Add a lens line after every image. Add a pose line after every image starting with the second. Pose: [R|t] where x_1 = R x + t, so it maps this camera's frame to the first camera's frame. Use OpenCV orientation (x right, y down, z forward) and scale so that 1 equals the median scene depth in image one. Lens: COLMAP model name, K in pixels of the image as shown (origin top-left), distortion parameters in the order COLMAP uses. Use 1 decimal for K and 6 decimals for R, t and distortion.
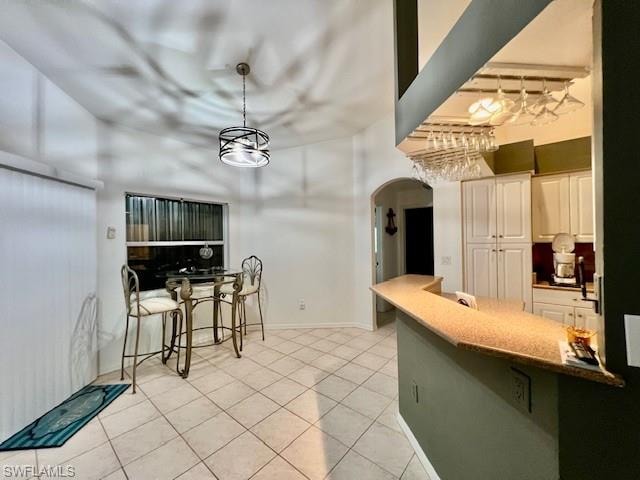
lens RADIAL K [[249.9, 0, 326.9], [0, 249.9, 241.6], [0, 0, 1]] dist [-0.000722, -0.000066]
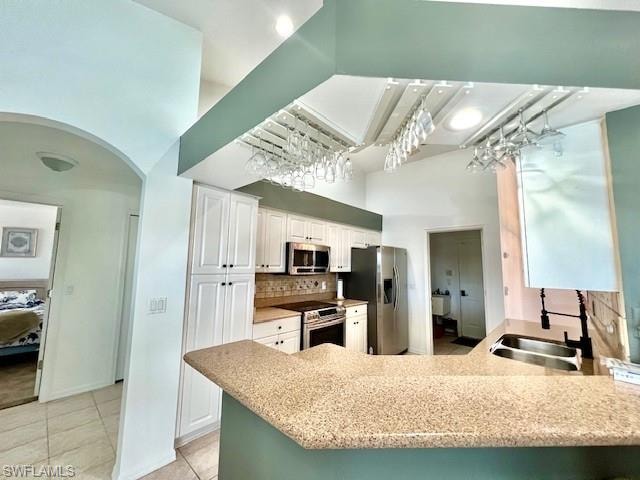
lens RADIAL K [[256.1, 0, 318.3], [0, 256.1, 238.3], [0, 0, 1]] dist [0.000824, -0.000001]
pose [[0.064286, 0.122237, 0.990417, -0.109147], [-0.014348, 0.992480, -0.121560, -0.012809], [-0.997828, -0.006396, 0.065556, 0.662224]]
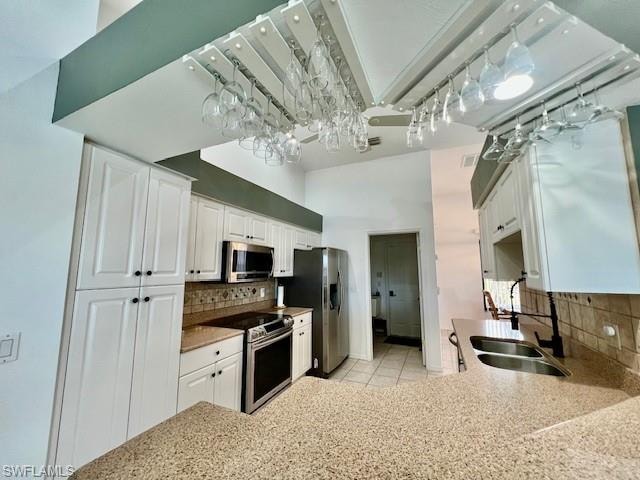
lens RADIAL K [[256.1, 0, 318.3], [0, 256.1, 238.3], [0, 0, 1]] dist [0.000824, -0.000001]
pose [[-0.247461, 0.131833, 0.959887, 0.062404], [0.006668, 0.990908, -0.134375, -0.018547], [-0.968875, -0.026852, -0.246091, 0.776620]]
